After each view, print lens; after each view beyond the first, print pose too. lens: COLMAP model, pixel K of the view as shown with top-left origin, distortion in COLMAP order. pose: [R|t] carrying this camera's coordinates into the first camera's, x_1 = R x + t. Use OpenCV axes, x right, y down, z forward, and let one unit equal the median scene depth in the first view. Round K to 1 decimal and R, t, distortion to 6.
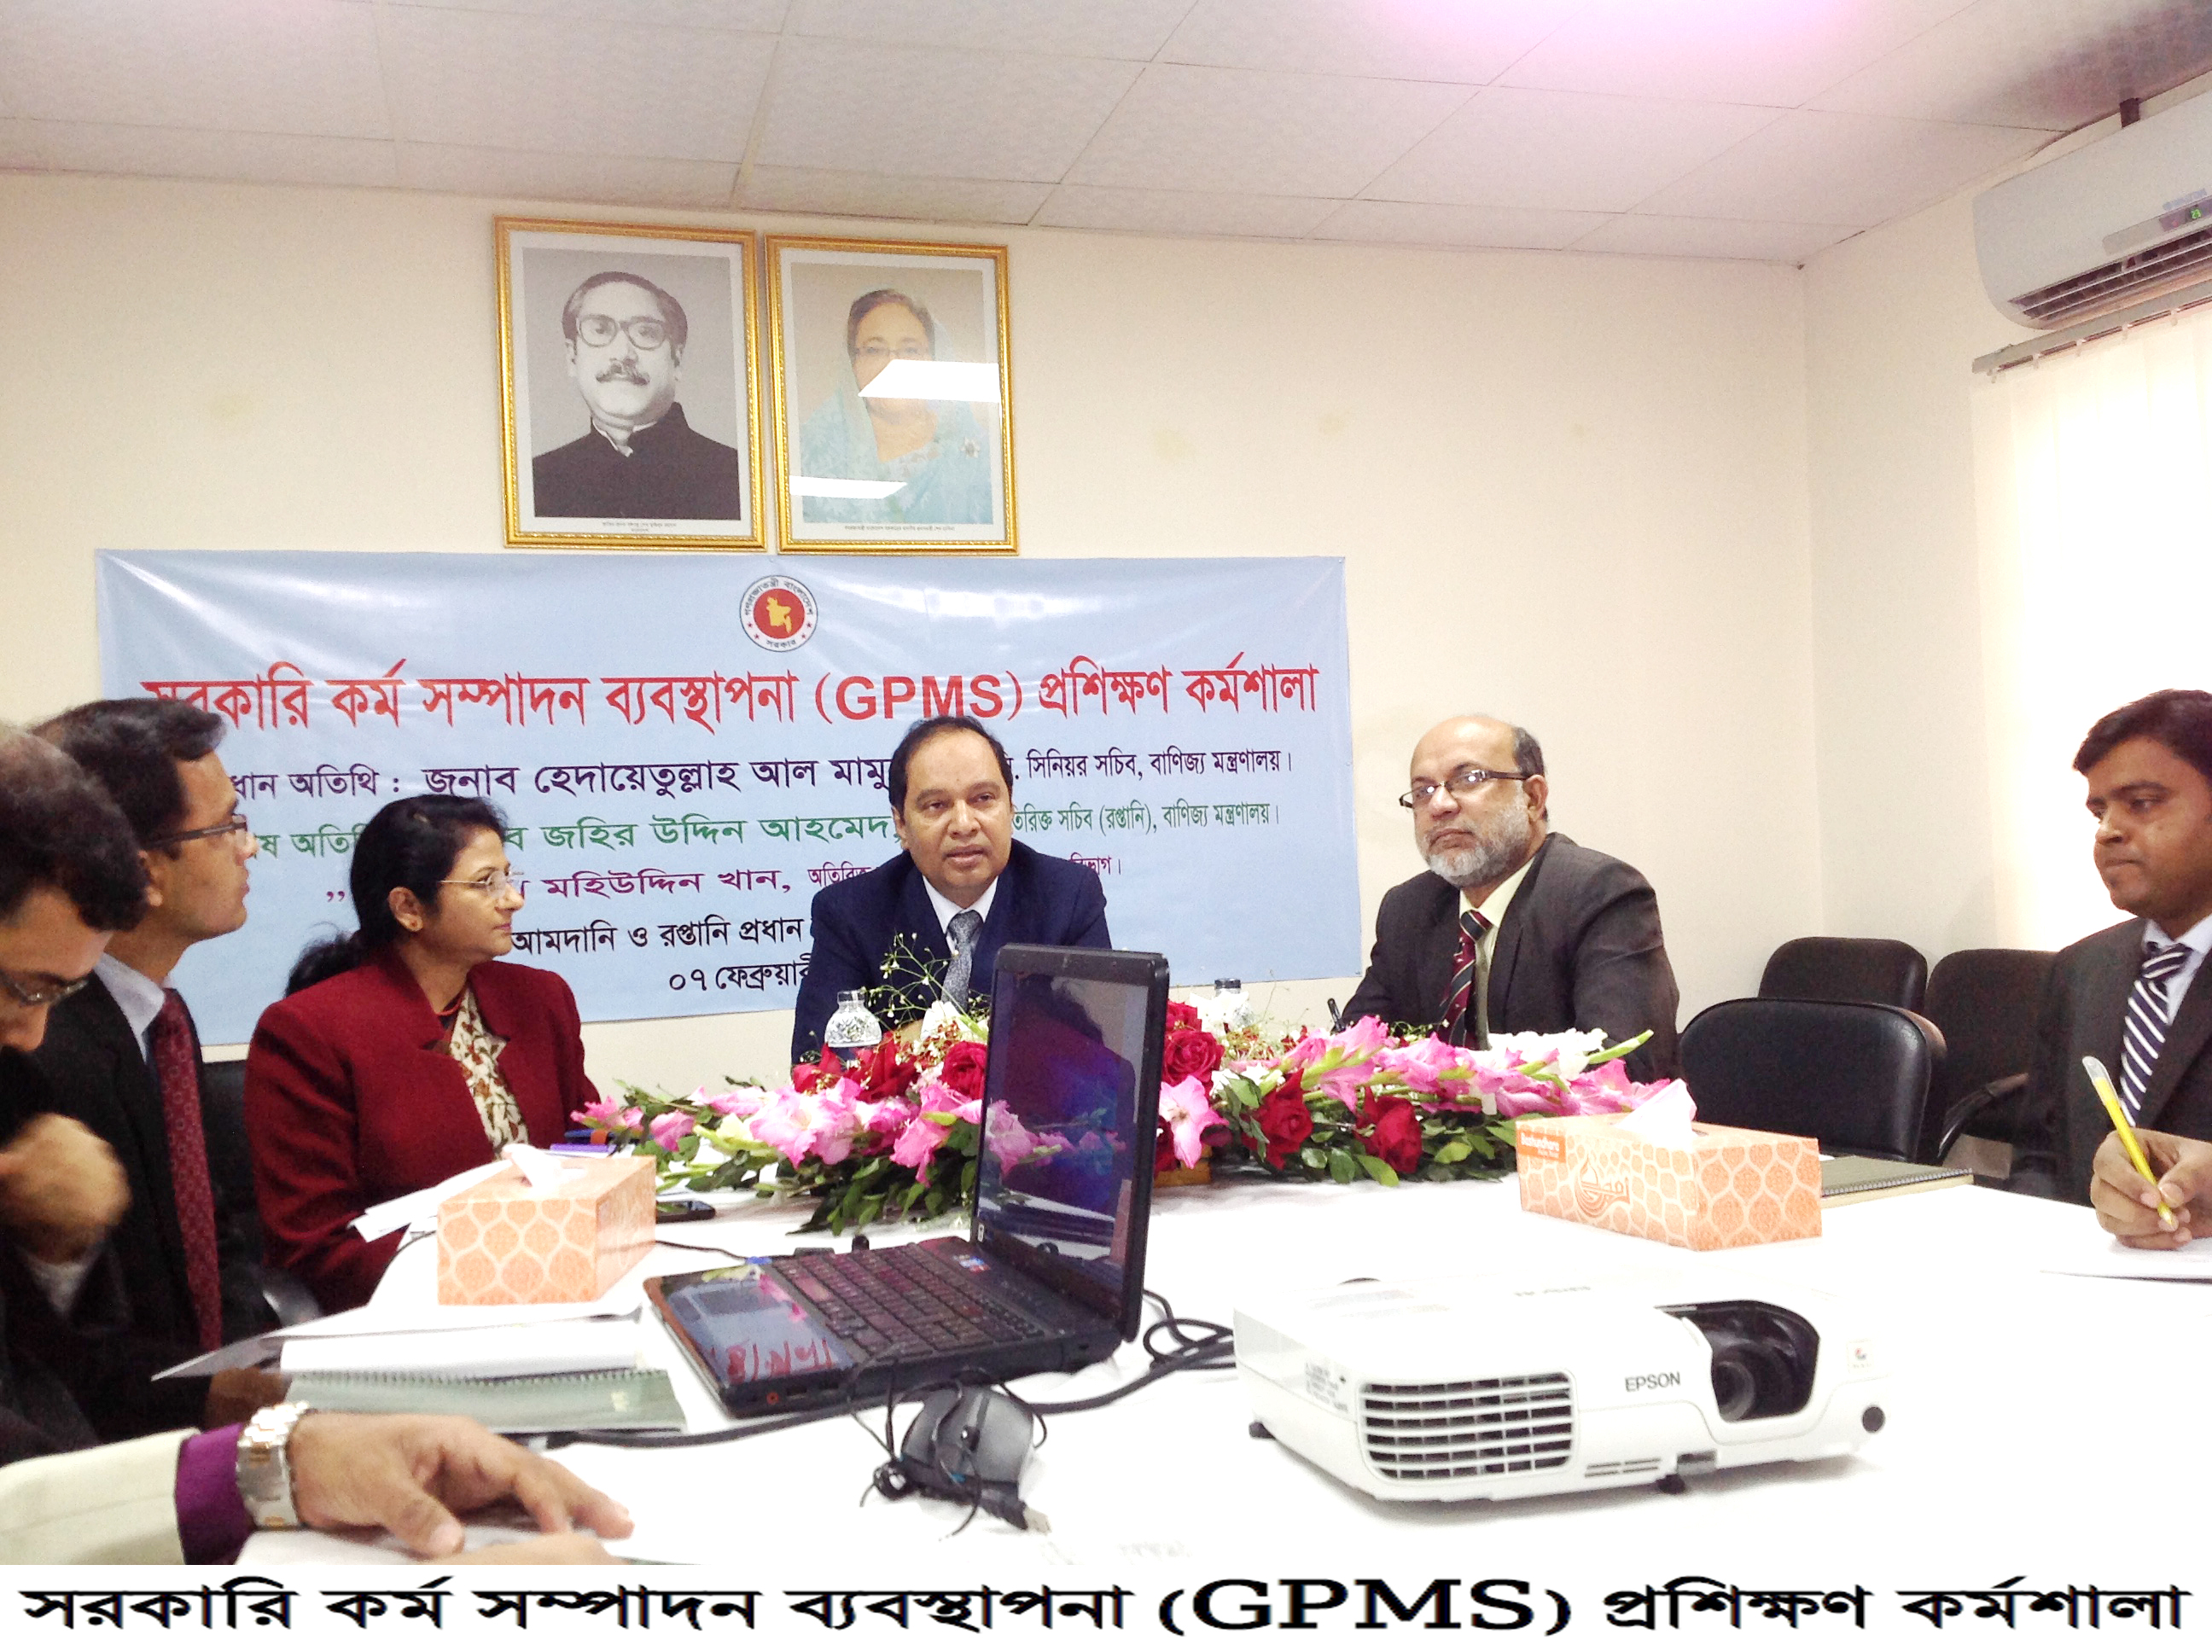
lens RADIAL K [[2058.4, 0, 1102.2], [0, 2058.4, 842.8], [0, 0, 1]] dist [0.194270, -0.461247]
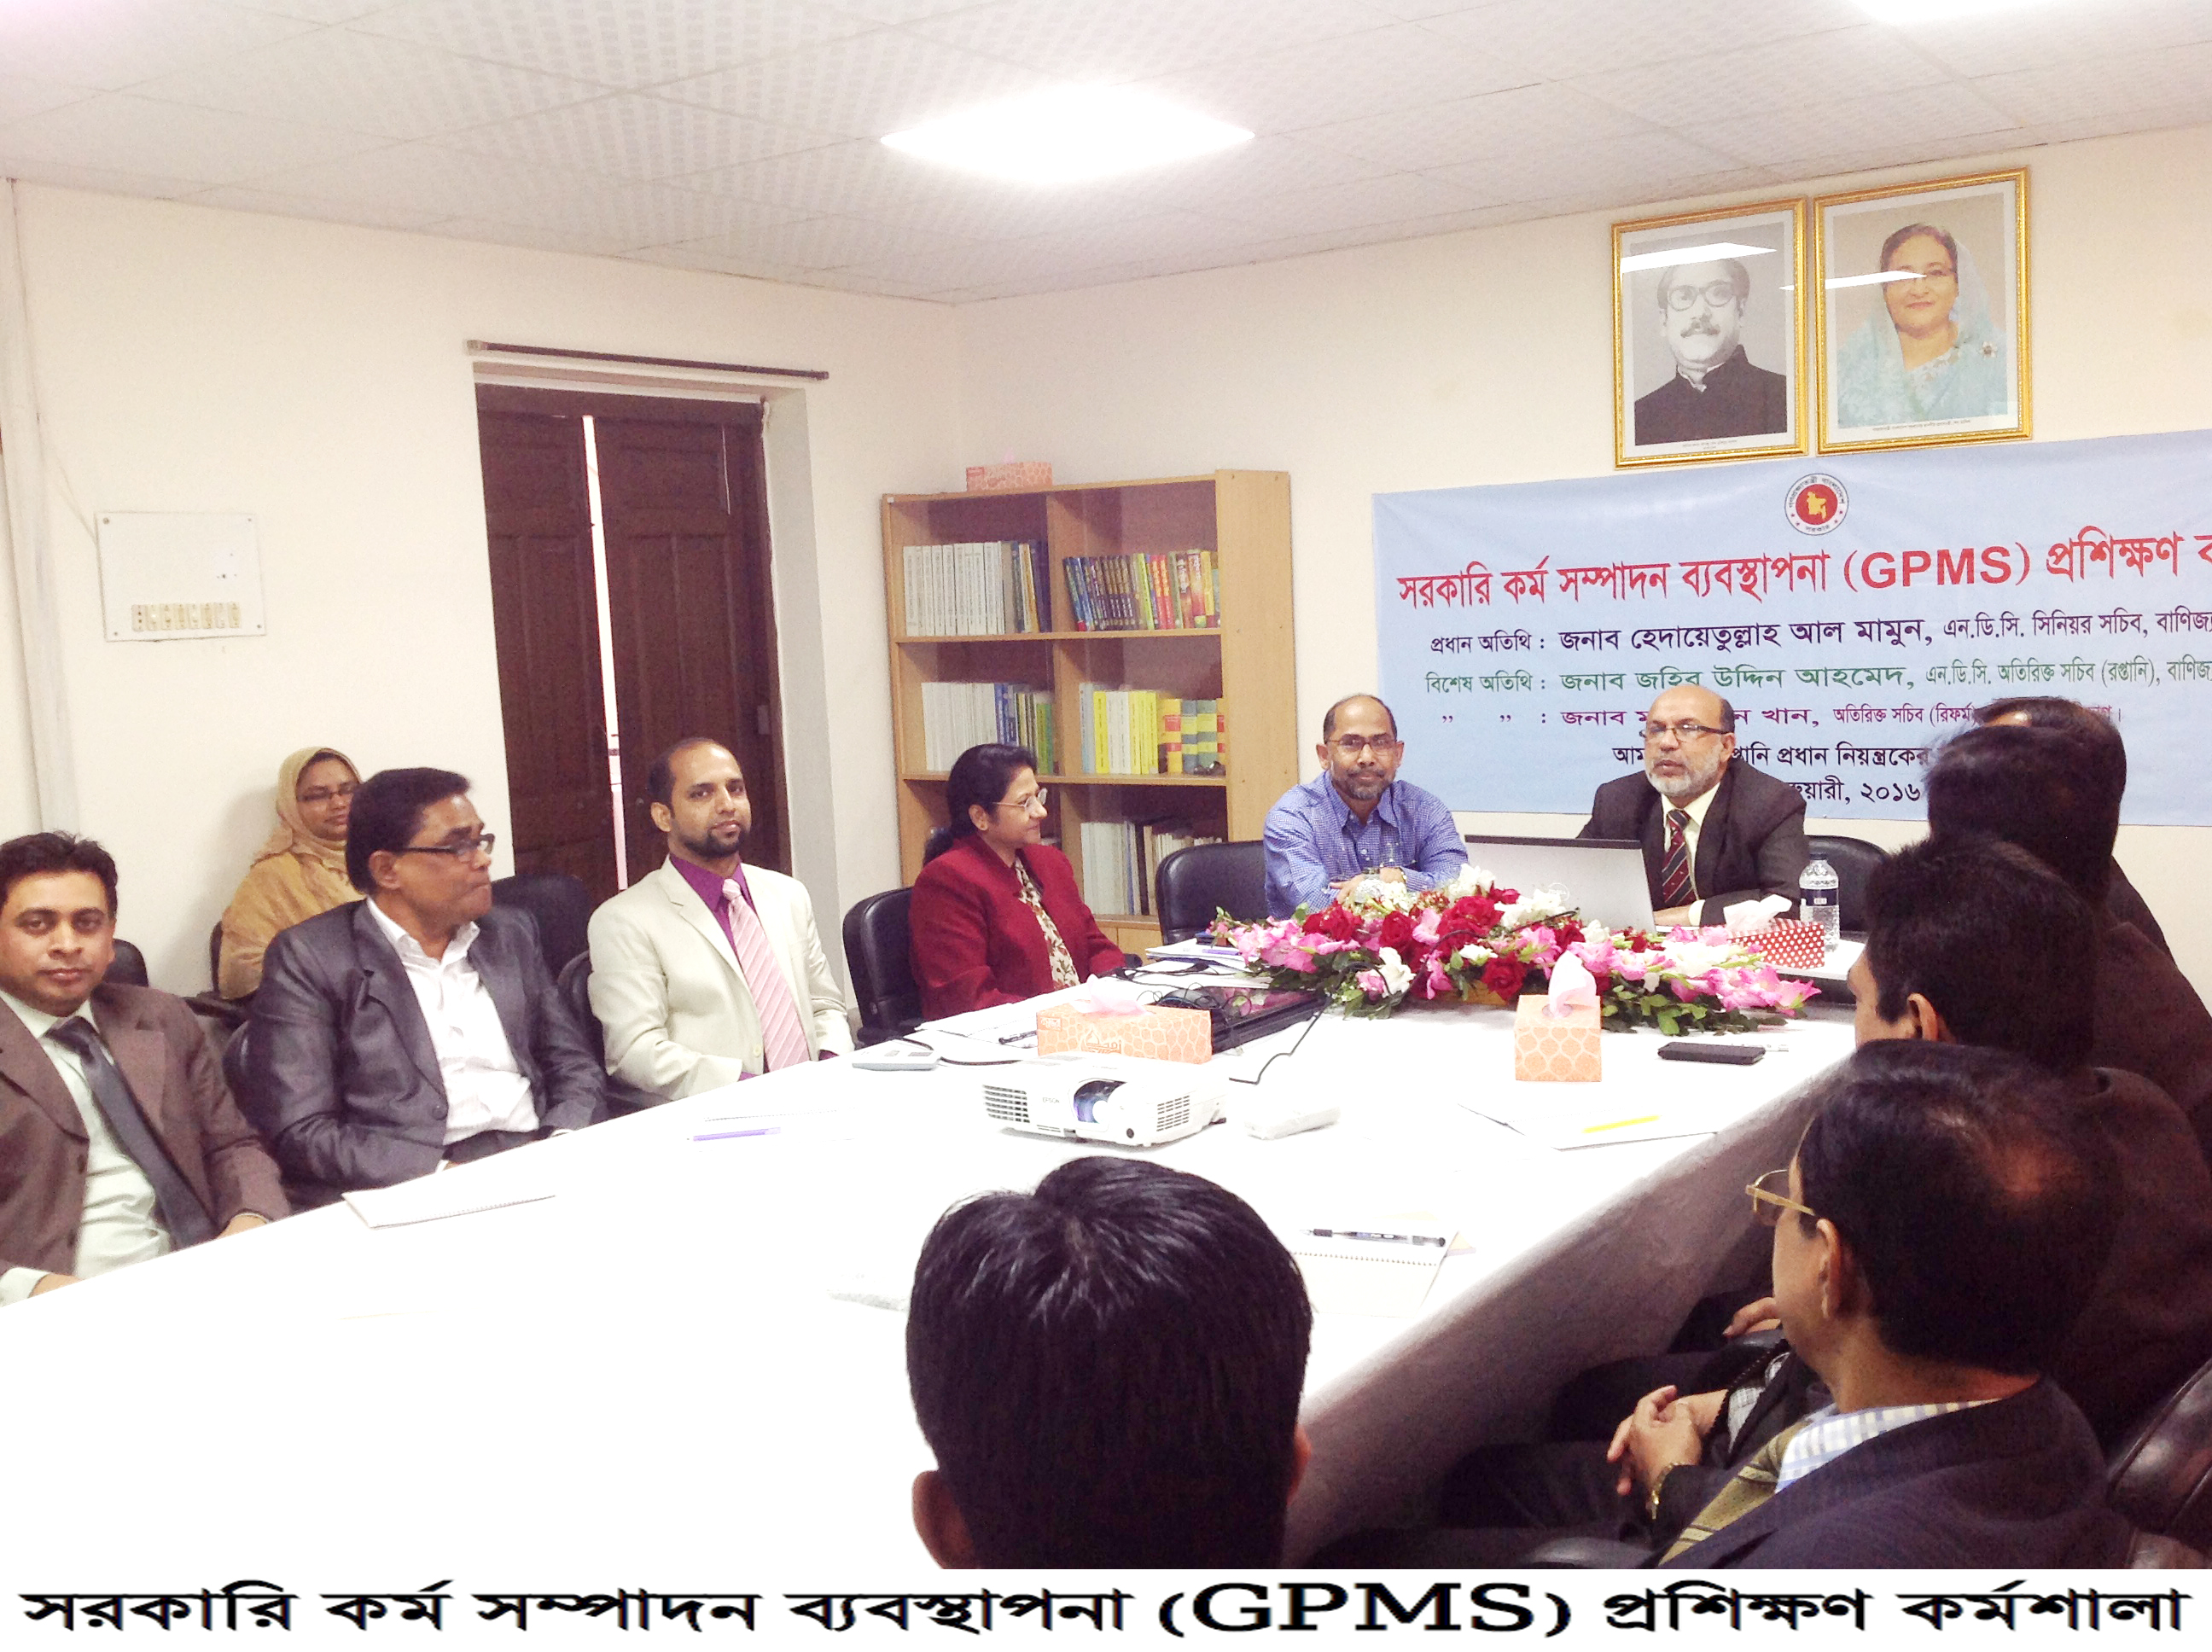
lens RADIAL K [[2058.4, 0, 1102.2], [0, 2058.4, 842.8], [0, 0, 1]] dist [0.194270, -0.461247]
pose [[0.638972, 0.102201, -0.762411, 0.565678], [0.031318, 0.986856, 0.158535, -0.125705], [0.768593, -0.125177, 0.627372, -0.154385]]
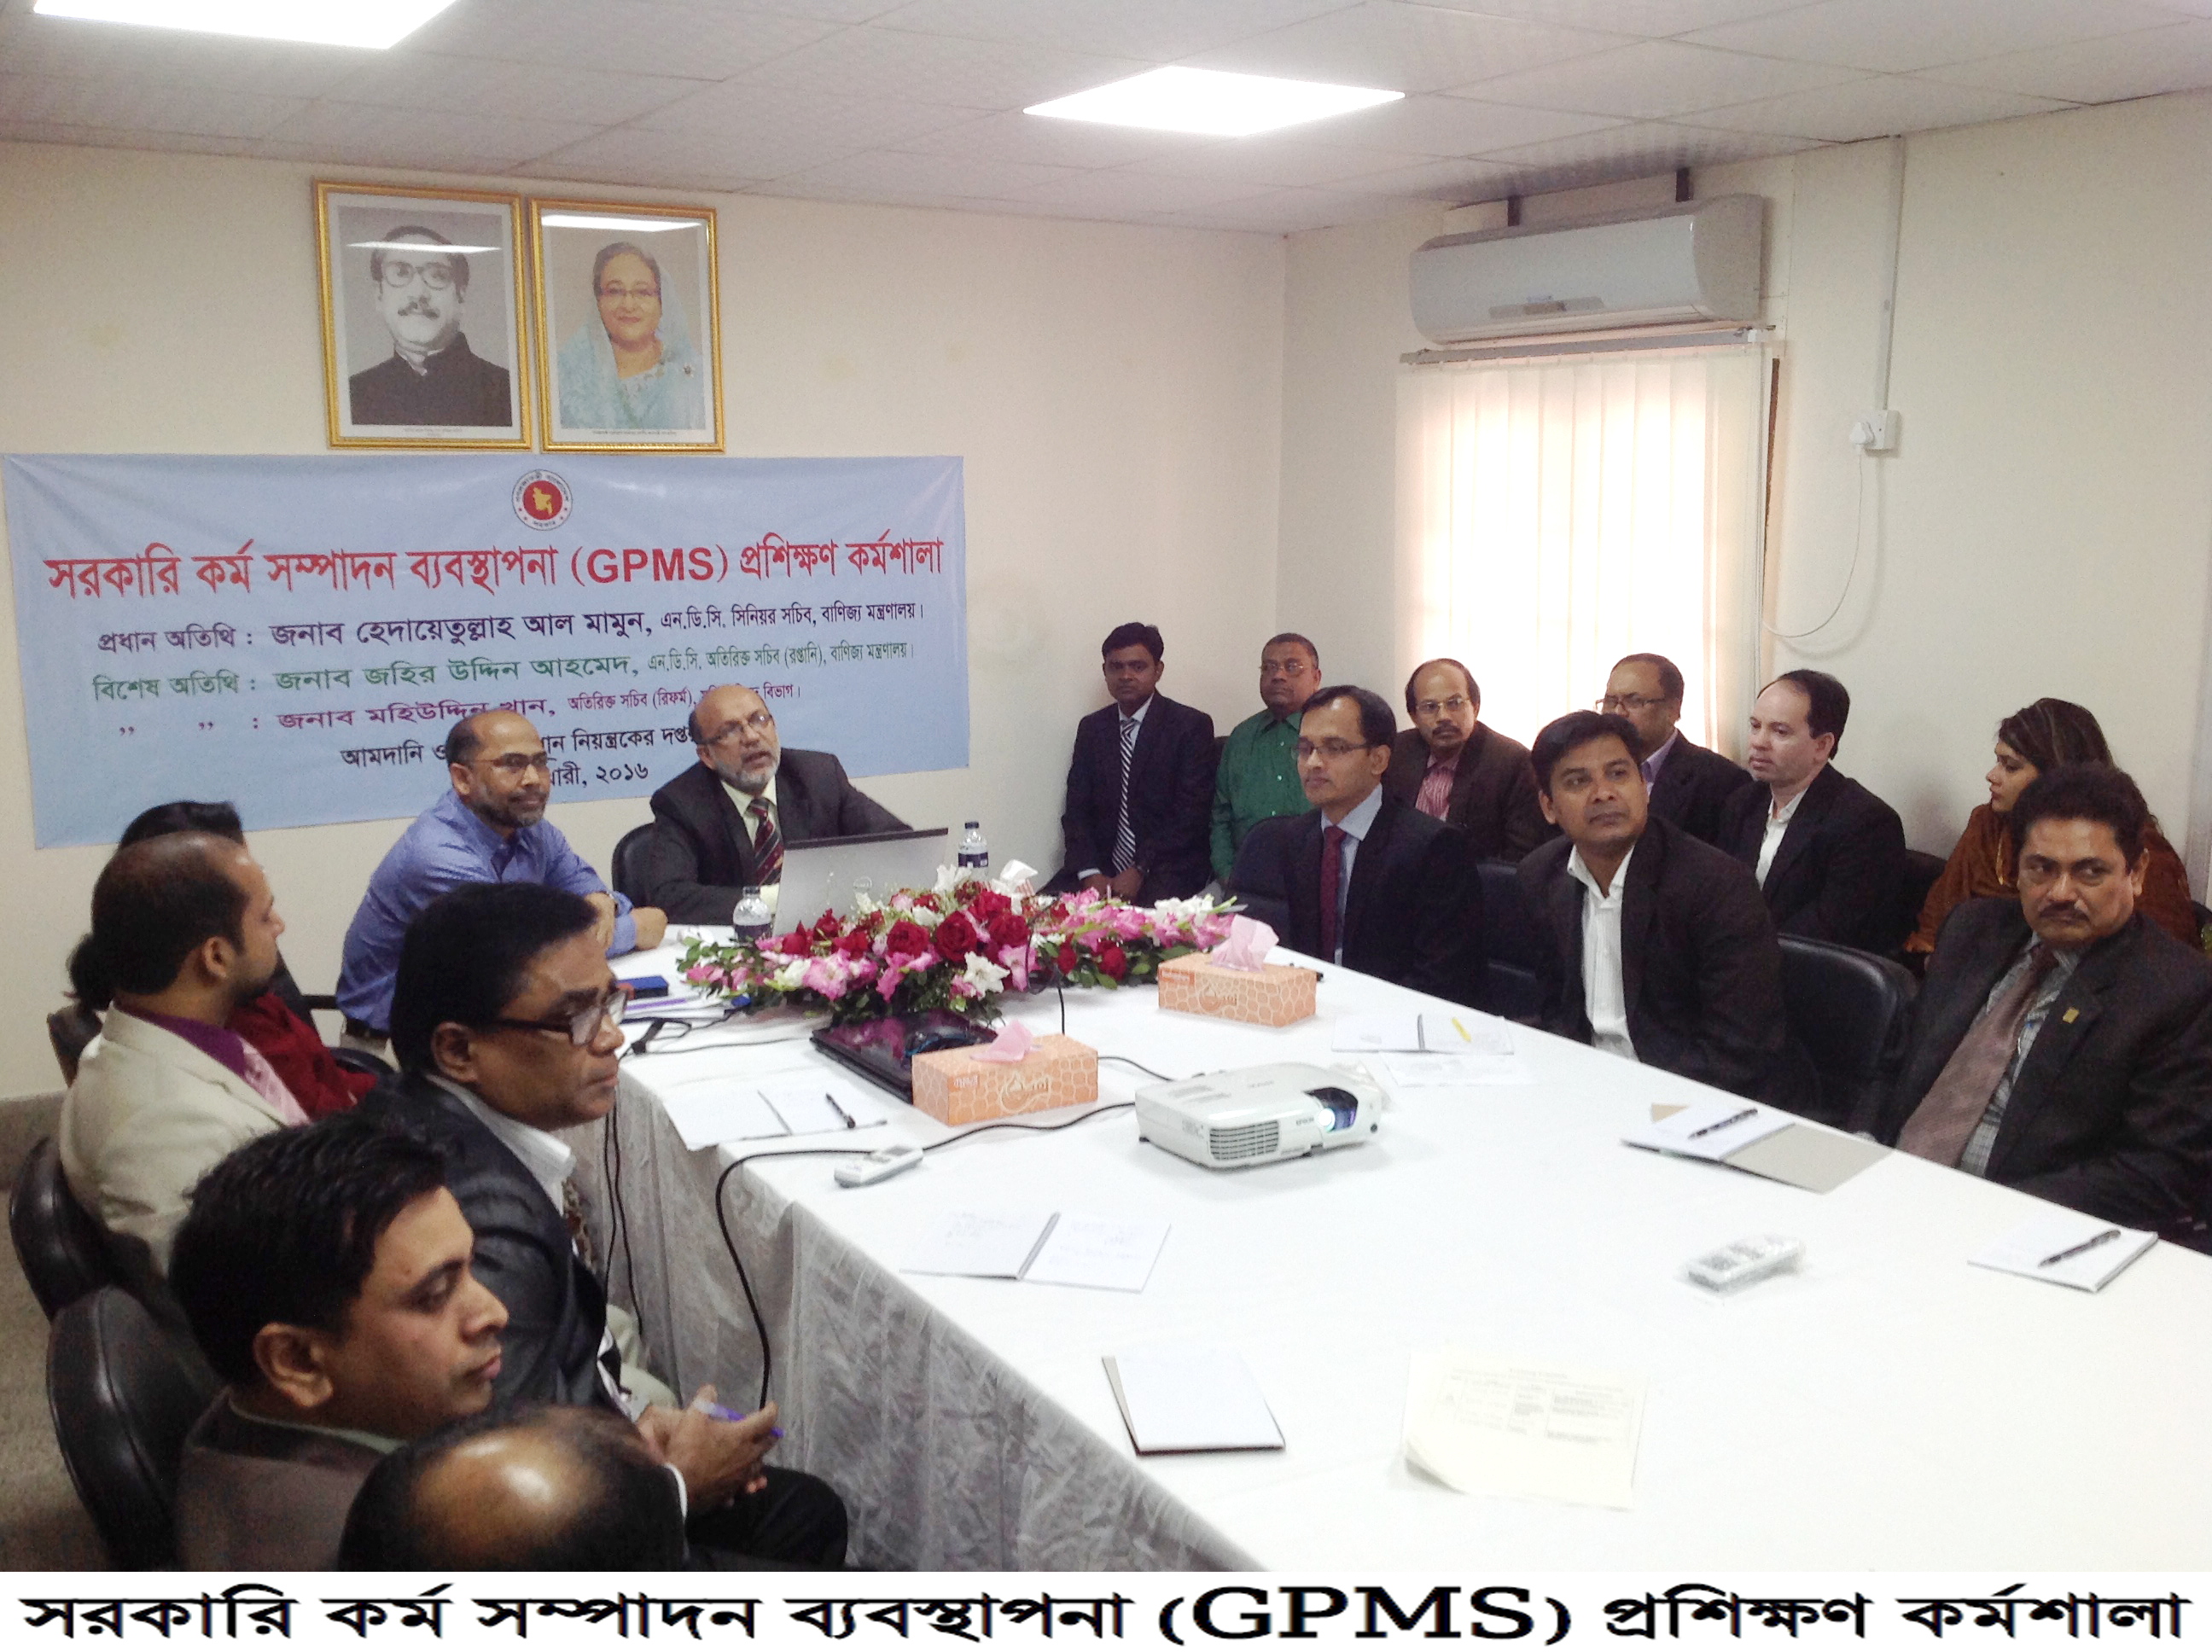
lens RADIAL K [[2058.4, 0, 1102.2], [0, 2058.4, 842.8], [0, 0, 1]] dist [0.194270, -0.461247]
pose [[0.960807, -0.015077, 0.276807, -0.188100], [-0.034664, 0.984149, 0.173924, -0.141754], [-0.275042, -0.176703, 0.945054, -0.366037]]
